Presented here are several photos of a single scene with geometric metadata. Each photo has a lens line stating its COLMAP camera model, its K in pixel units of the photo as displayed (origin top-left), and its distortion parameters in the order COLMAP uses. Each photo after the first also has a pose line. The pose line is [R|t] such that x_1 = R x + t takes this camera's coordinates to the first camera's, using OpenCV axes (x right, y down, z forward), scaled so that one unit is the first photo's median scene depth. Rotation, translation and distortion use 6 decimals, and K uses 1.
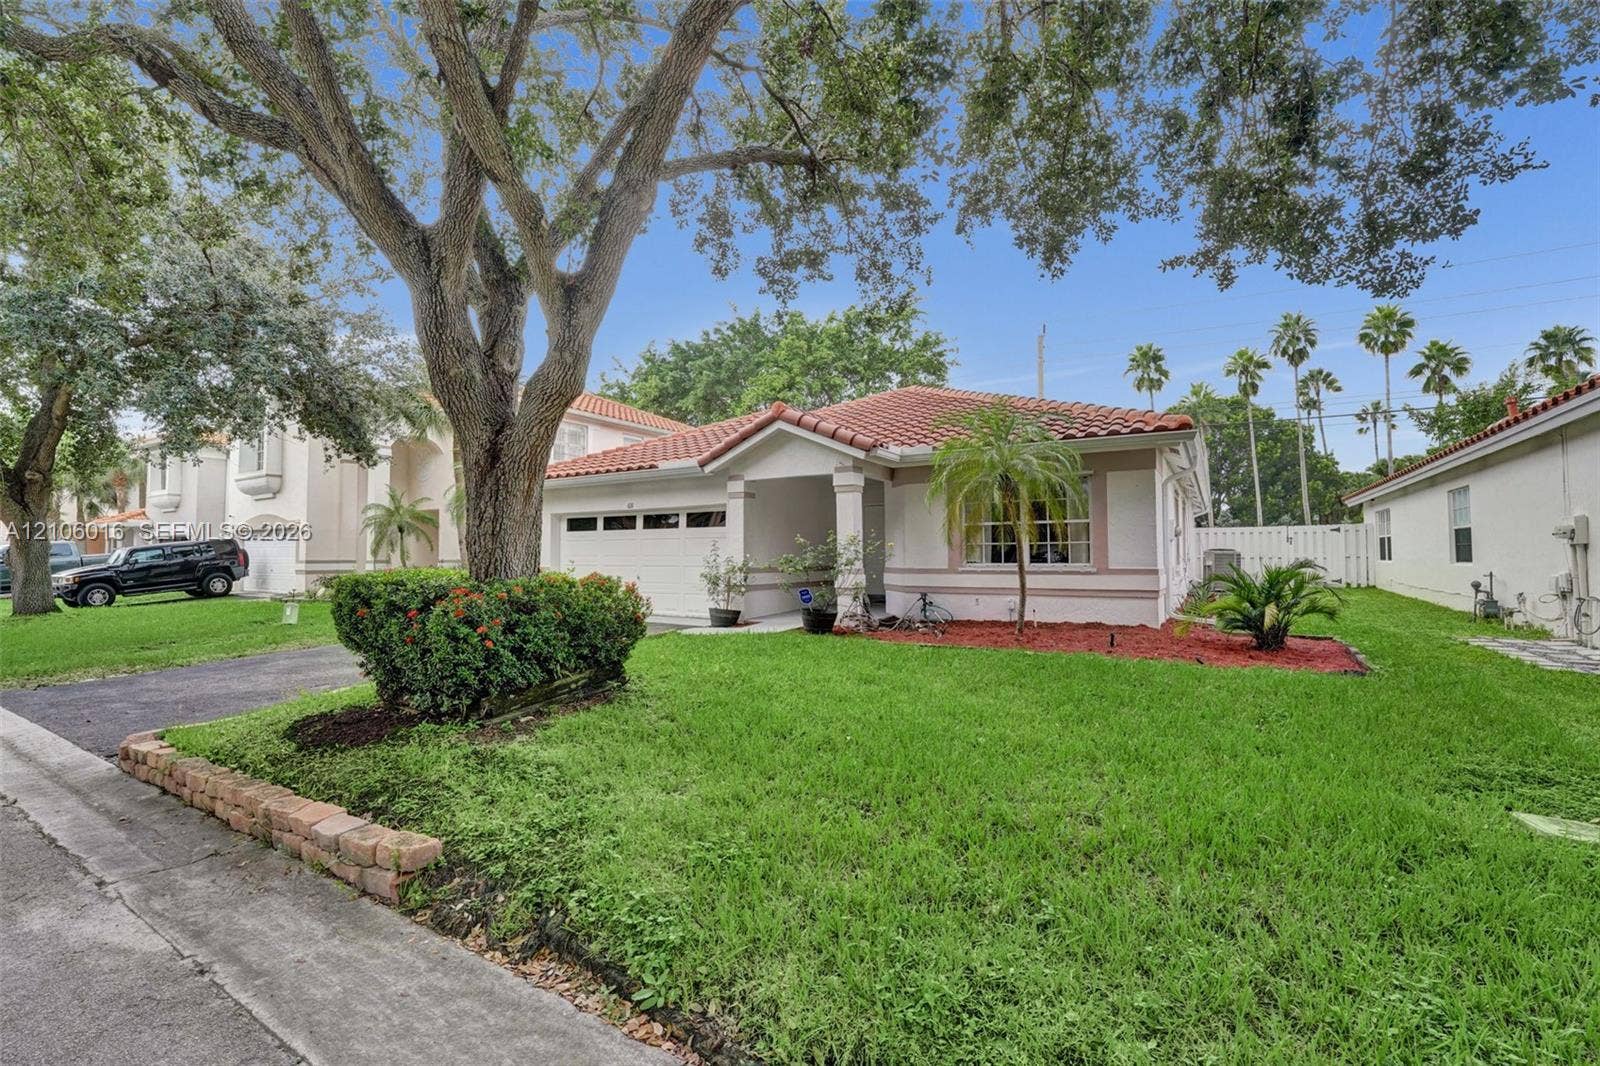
lens RADIAL K [[681.4, 0, 800.0], [0, 681.4, 533.0], [0, 0, 1]] dist [-0.000789, -0.000154]
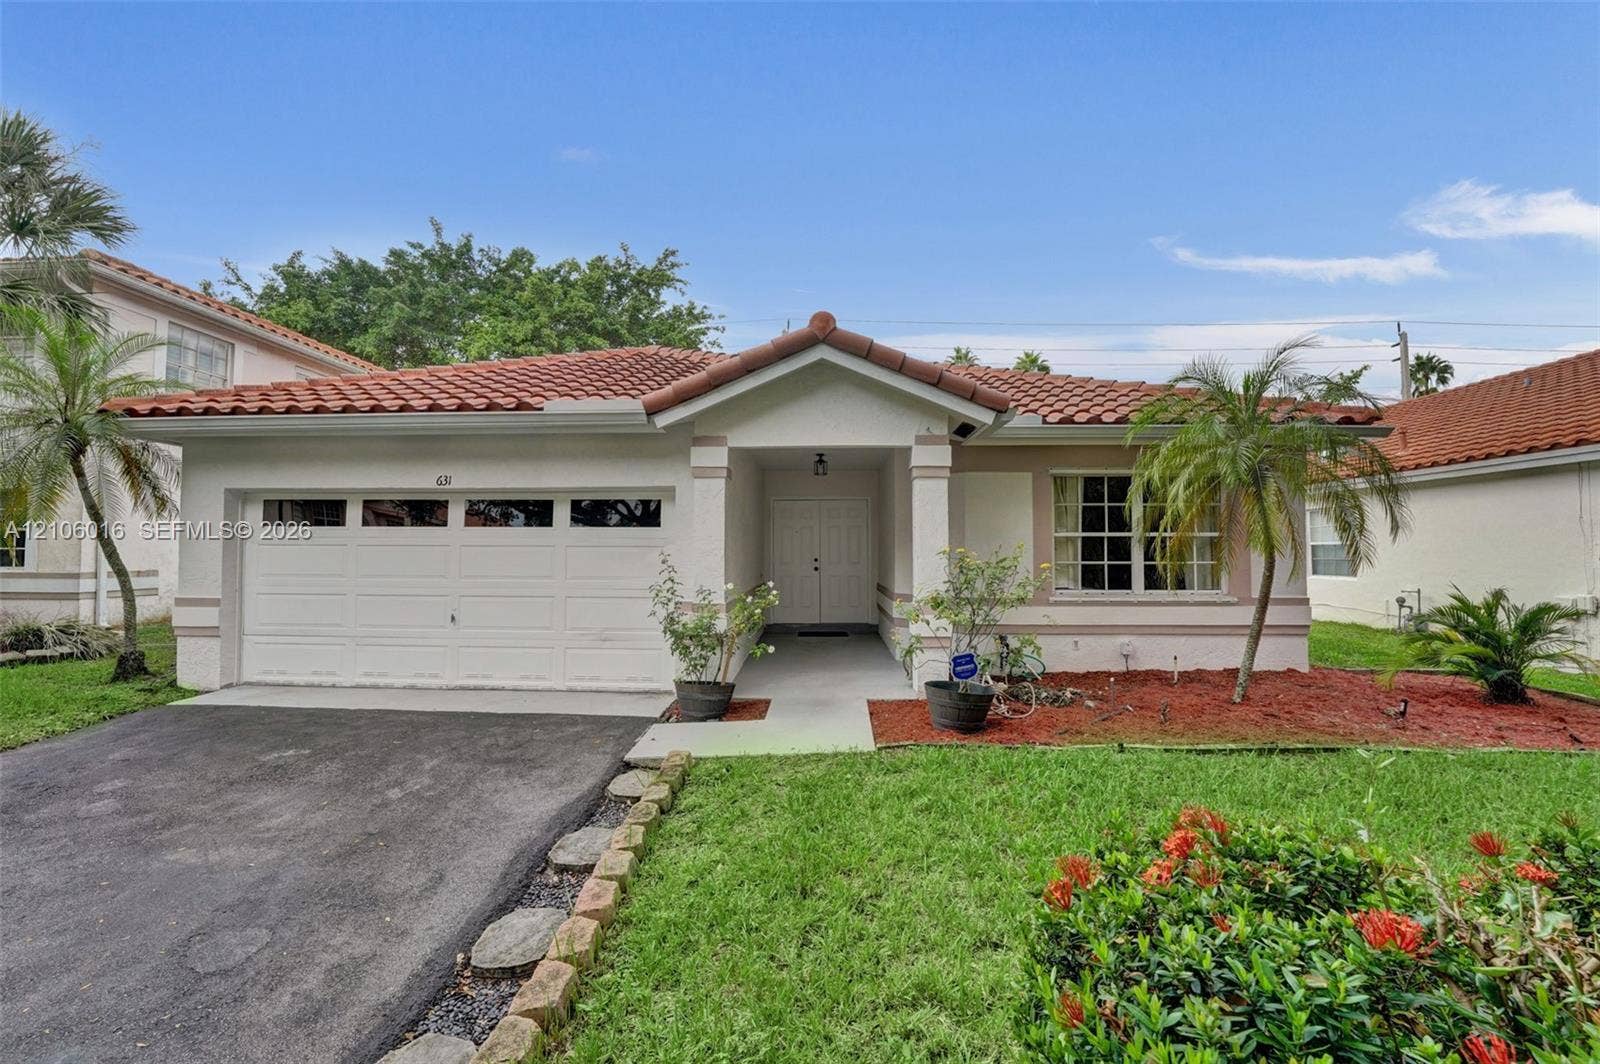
lens RADIAL K [[681.4, 0, 800.0], [0, 681.4, 532.0], [0, 0, 1]] dist [-0.000789, -0.000154]
pose [[0.884184, 0.019327, 0.466739, -0.286887], [-0.022084, 0.999756, 0.000437, -0.008407], [-0.466617, -0.010694, 0.884395, 0.467731]]
